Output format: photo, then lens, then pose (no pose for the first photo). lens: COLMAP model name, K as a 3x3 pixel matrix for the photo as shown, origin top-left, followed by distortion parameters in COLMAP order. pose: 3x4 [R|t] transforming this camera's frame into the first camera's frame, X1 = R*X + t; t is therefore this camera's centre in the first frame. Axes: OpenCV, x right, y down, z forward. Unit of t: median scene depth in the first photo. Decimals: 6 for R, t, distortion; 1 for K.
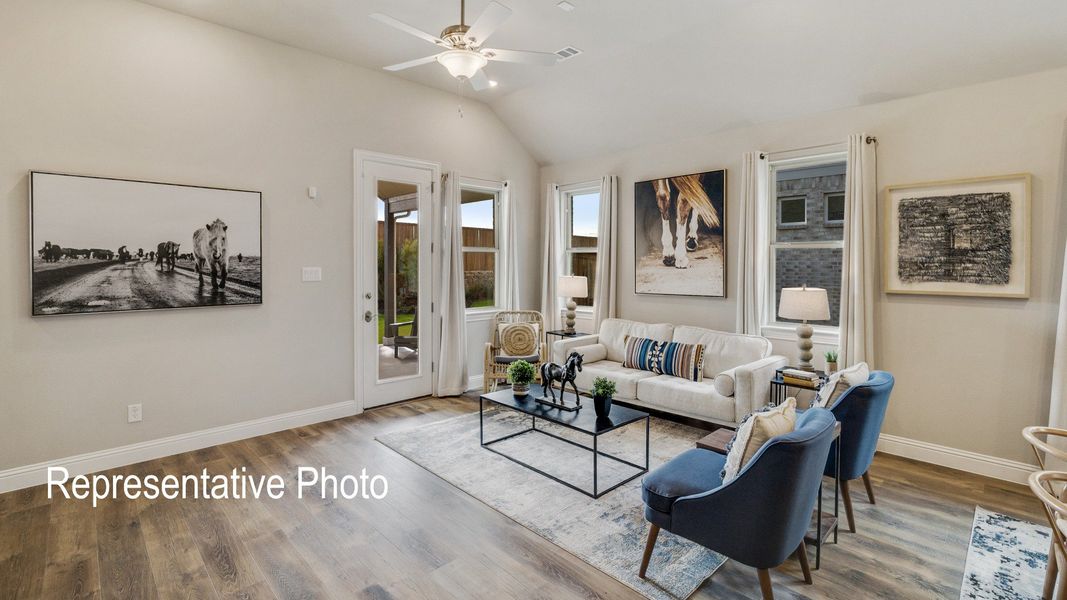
lens RADIAL K [[474.6, 0, 538.1], [0, 474.6, 265.0], [0, 0, 1]] dist [-0.012235, 0.003337]
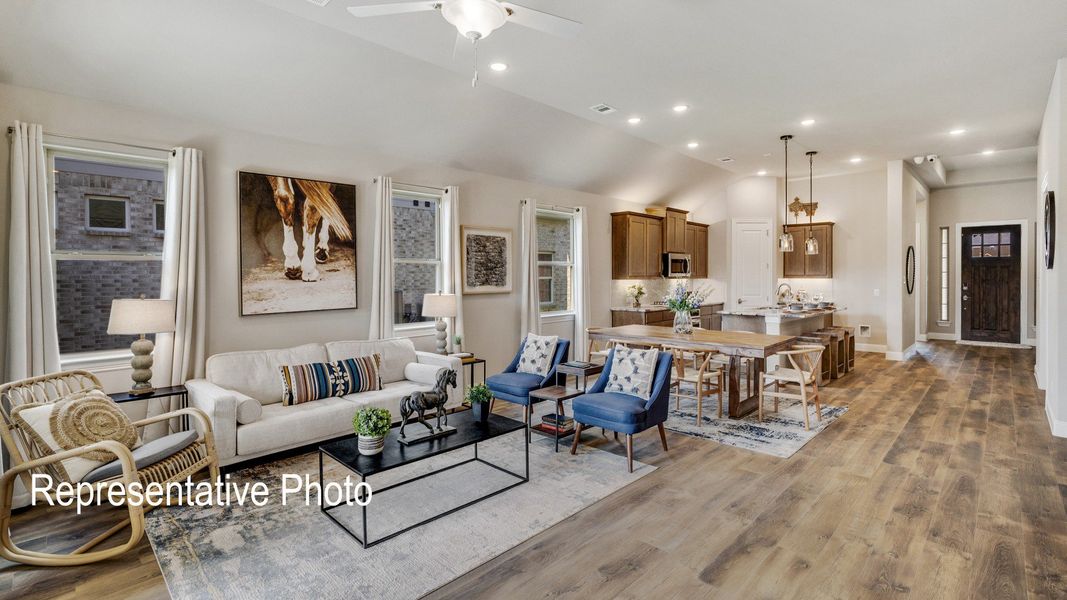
lens RADIAL K [[474.6, 0, 508.7], [0, 474.6, 283.4], [0, 0, 1]] dist [-0.012235, 0.003337]
pose [[0.028623, -0.021204, 0.999365, -0.726805], [0.010303, 0.999728, 0.020916, -0.005972], [-0.999537, 0.009698, 0.028833, 0.725250]]
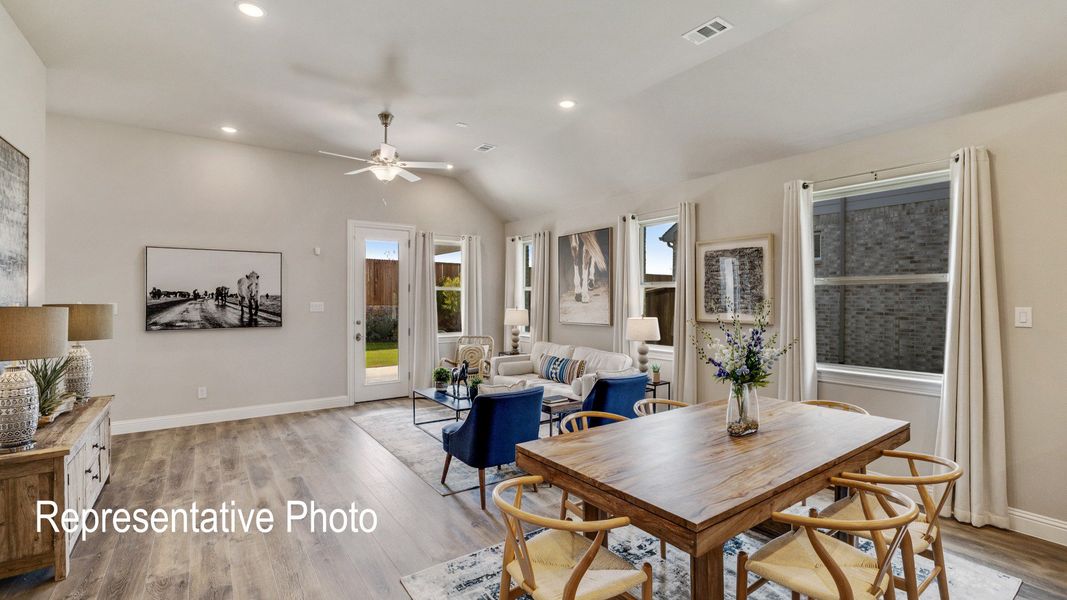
lens RADIAL K [[474.6, 0, 544.7], [0, 474.6, 295.9], [0, 0, 1]] dist [-0.012235, 0.003337]
pose [[0.988082, -0.003222, -0.153894, 0.479908], [0.001667, 0.999946, -0.010235, 0.000668], [0.153919, 0.009856, 0.988034, -0.364084]]
